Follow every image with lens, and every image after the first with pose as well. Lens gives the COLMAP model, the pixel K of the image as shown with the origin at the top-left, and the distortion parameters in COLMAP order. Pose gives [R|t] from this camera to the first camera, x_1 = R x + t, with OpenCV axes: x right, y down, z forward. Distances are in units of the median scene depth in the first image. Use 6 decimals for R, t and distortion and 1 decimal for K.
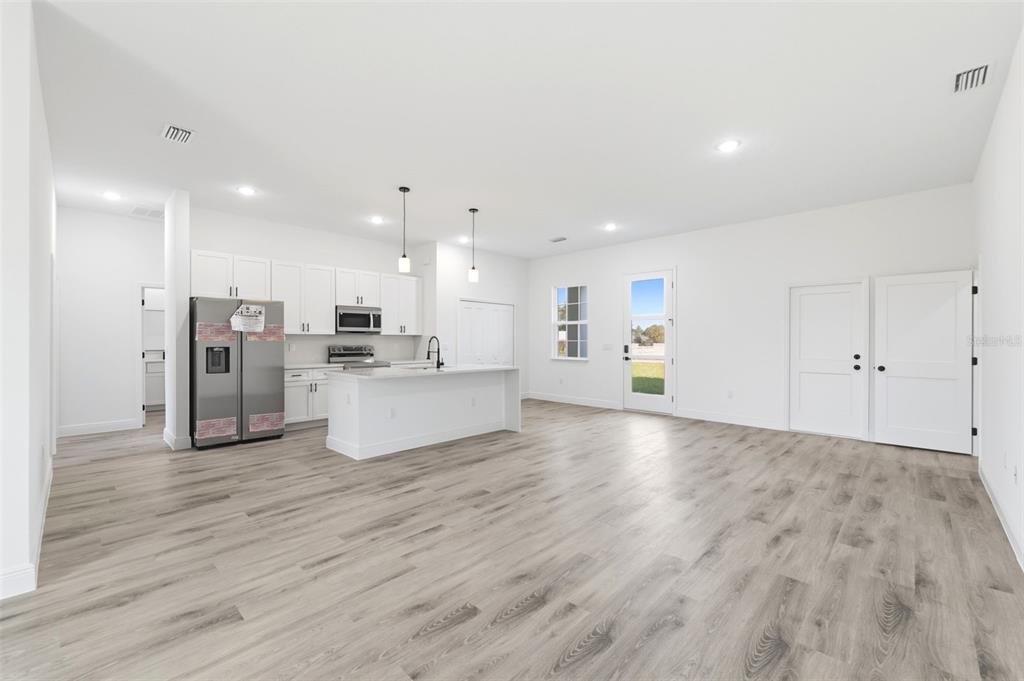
lens RADIAL K [[420.4, 0, 514.5], [0, 420.4, 338.7], [0, 0, 1]] dist [0.000400, -0.000654]
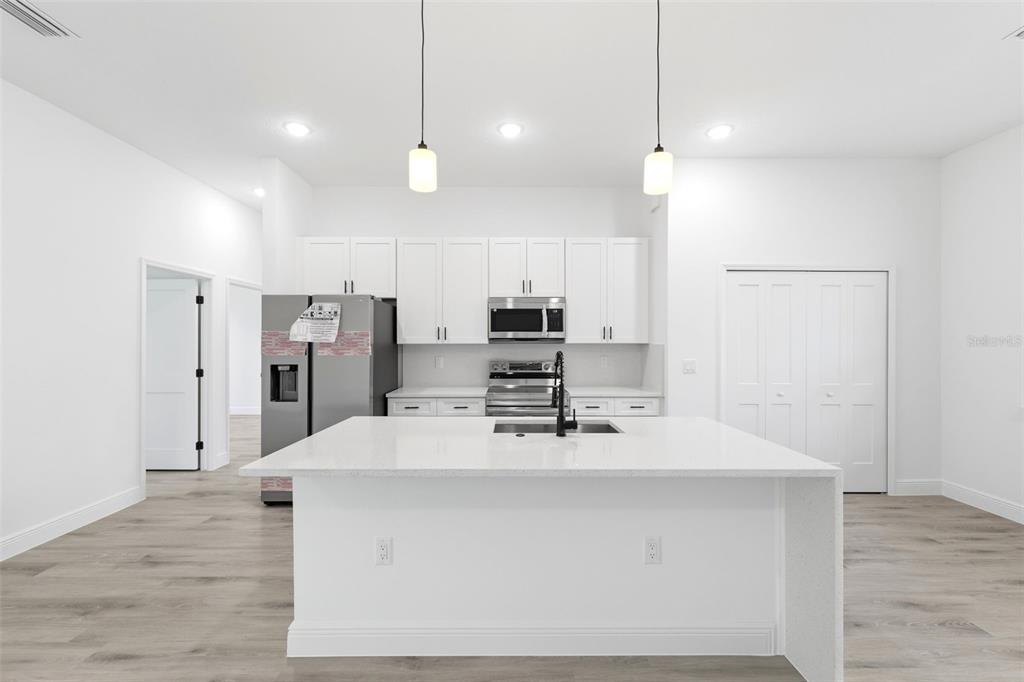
lens RADIAL K [[420.4, 0, 512.0], [0, 420.4, 341.9], [0, 0, 1]] dist [0.000400, -0.000654]
pose [[0.696254, -0.000145, -0.717795, 0.067958], [0.002544, 0.999994, 0.002267, -0.018052], [0.717791, -0.003404, 0.696250, 0.753266]]
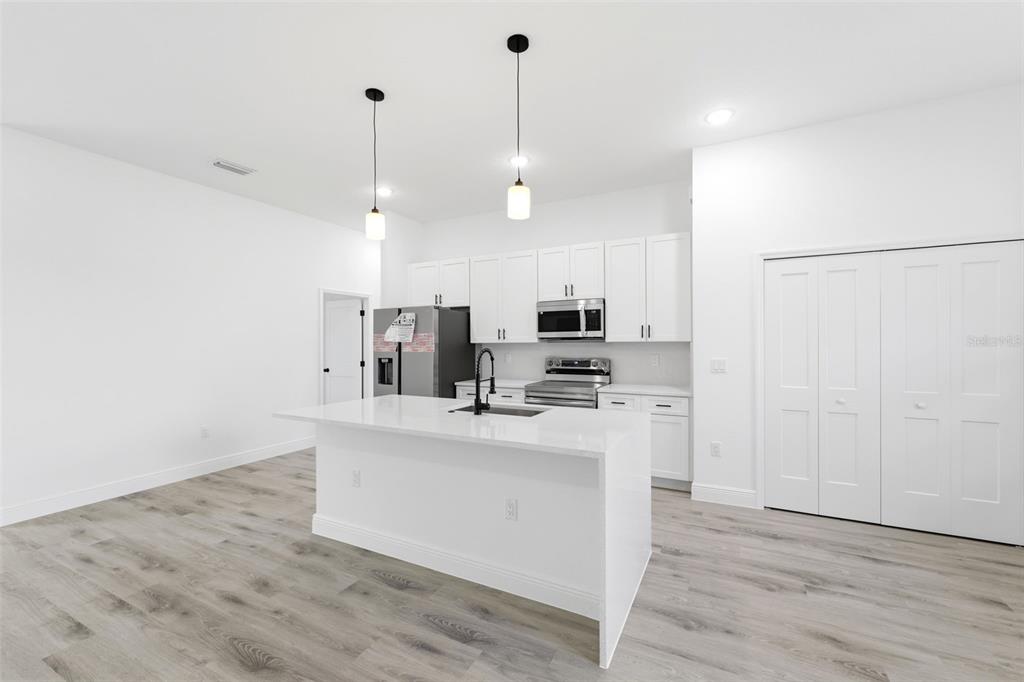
lens RADIAL K [[420.4, 0, 511.2], [0, 420.4, 342.3], [0, 0, 1]] dist [0.000400, -0.000654]
pose [[0.283392, -0.000720, -0.959004, 0.322922], [0.009395, 0.999954, 0.002025, -0.015998], [0.958958, -0.009583, 0.283385, 0.966819]]
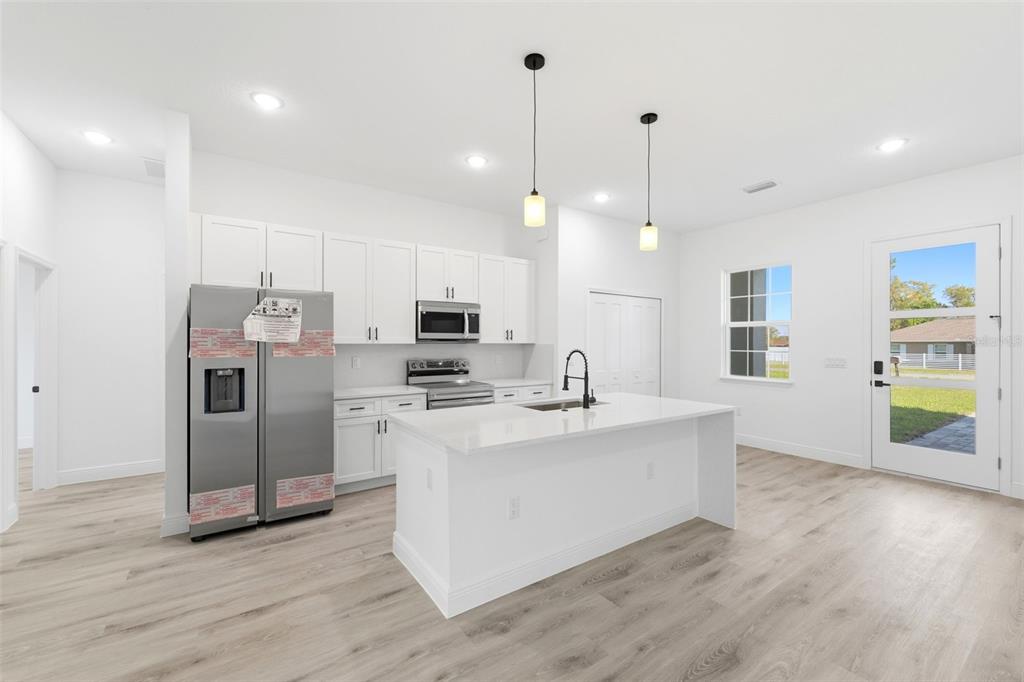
lens RADIAL K [[420.4, 0, 513.8], [0, 420.4, 338.7], [0, 0, 1]] dist [0.000400, -0.000654]
pose [[0.980237, -0.000521, -0.197827, -0.177969], [-0.000657, 0.999982, -0.005887, -0.018289], [0.197827, 0.005900, 0.980219, 0.476991]]
